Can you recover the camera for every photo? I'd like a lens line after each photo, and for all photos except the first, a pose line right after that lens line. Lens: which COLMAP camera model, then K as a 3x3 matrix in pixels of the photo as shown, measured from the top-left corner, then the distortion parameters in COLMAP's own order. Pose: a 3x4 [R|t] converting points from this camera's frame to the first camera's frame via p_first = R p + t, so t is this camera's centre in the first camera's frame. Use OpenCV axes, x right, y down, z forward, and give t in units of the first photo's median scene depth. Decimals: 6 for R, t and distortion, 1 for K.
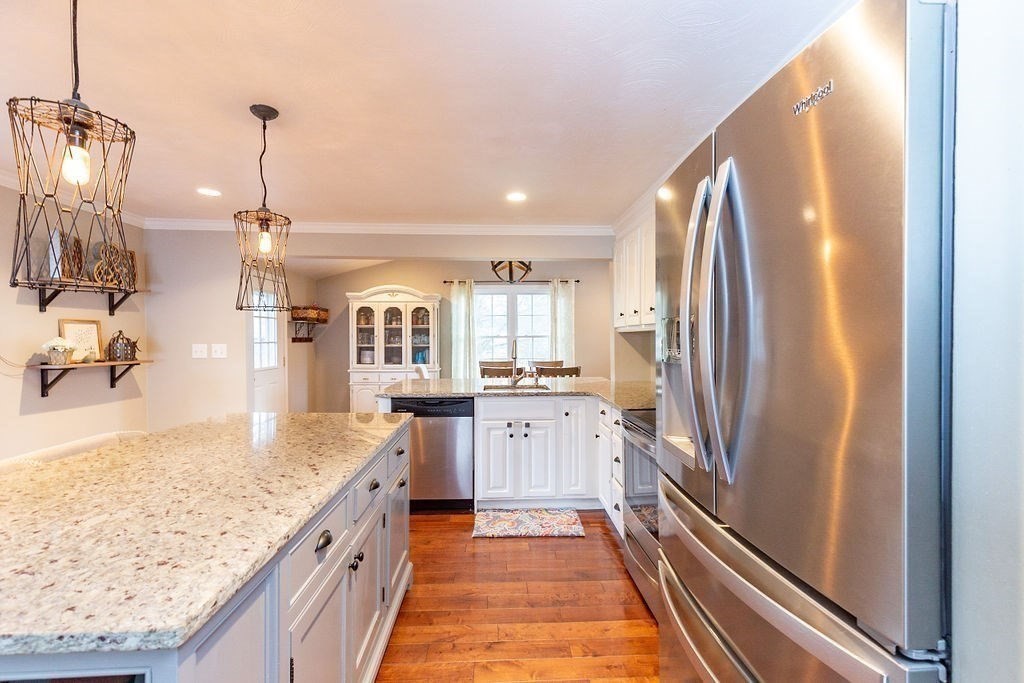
lens RADIAL K [[458.5, 0, 512.0], [0, 458.5, 341.5], [0, 0, 1]] dist [0.013309, -0.000114]
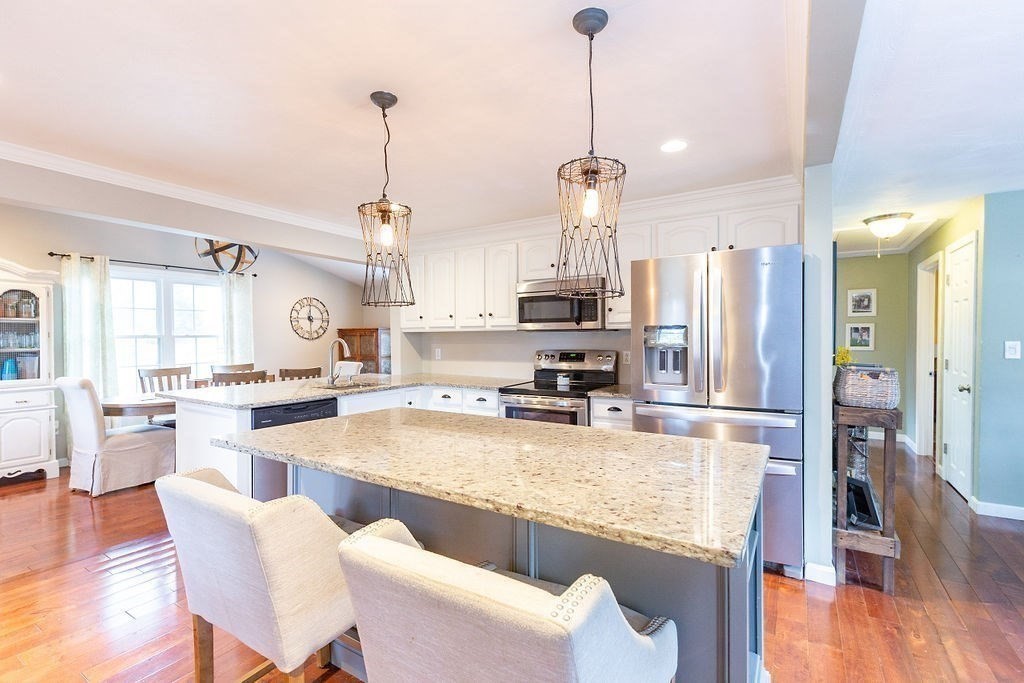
lens RADIAL K [[458.5, 0, 512.0], [0, 458.5, 341.5], [0, 0, 1]] dist [0.013309, -0.000114]
pose [[0.566849, -0.006483, 0.823797, -0.343947], [0.008988, 0.999958, 0.001685, 0.002385], [-0.823773, 0.006449, 0.566883, 0.069397]]
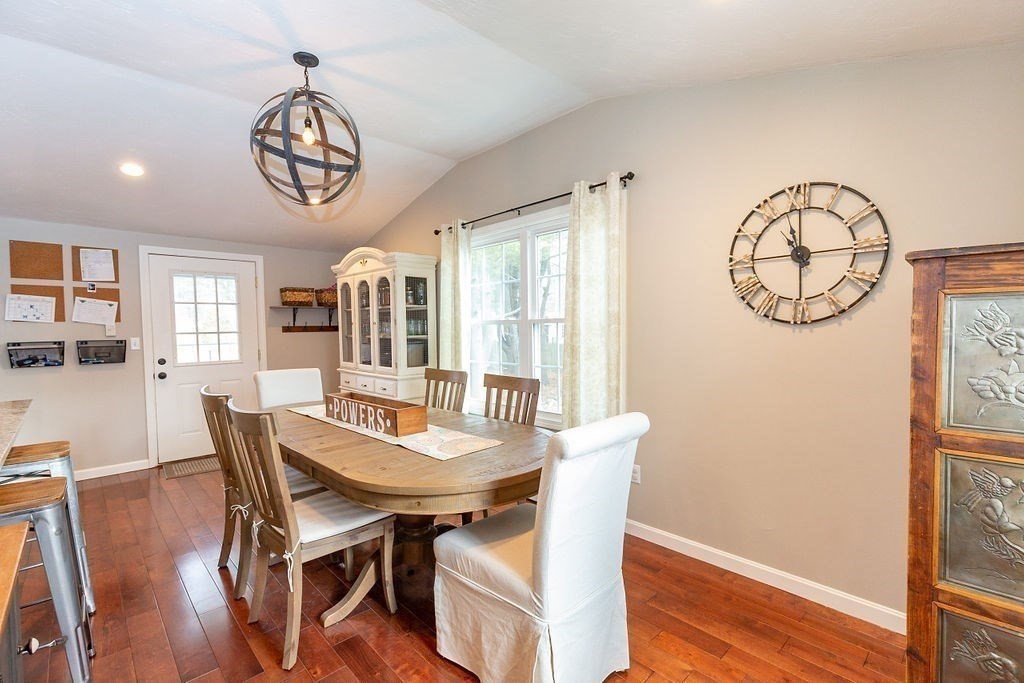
lens RADIAL K [[458.5, 0, 512.0], [0, 458.5, 341.5], [0, 0, 1]] dist [0.013309, -0.000114]
pose [[0.659624, 0.019268, -0.751349, 0.403147], [0.006177, 0.999499, 0.031055, -0.003462], [0.751571, -0.025125, 0.659174, 0.709971]]
